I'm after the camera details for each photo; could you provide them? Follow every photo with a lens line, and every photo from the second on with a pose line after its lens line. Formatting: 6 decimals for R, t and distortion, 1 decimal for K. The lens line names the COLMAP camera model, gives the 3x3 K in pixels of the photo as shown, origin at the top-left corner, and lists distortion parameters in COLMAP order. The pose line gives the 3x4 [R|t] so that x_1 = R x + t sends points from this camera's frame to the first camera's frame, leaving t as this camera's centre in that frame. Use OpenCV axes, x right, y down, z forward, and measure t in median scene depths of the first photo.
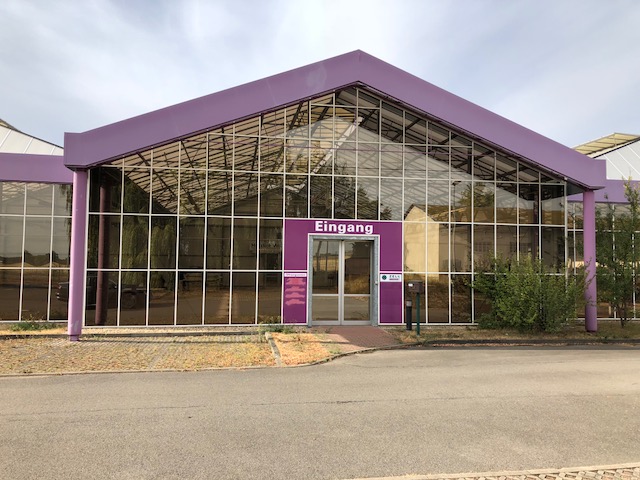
lens RADIAL K [[522.0, 0, 320.0], [0, 522.0, 240.0], [0, 0, 1]] dist [0.005904, 0.004070]
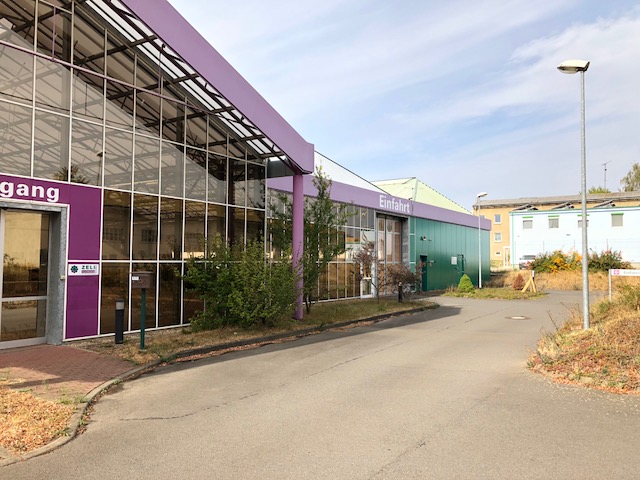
lens RADIAL K [[522.0, 0, 320.0], [0, 522.0, 240.0], [0, 0, 1]] dist [0.005904, 0.004070]
pose [[0.652584, 0.023609, 0.757348, -0.177404], [-0.030287, 0.999528, -0.005062, 0.028790], [-0.757111, -0.019634, 0.652992, 0.330719]]
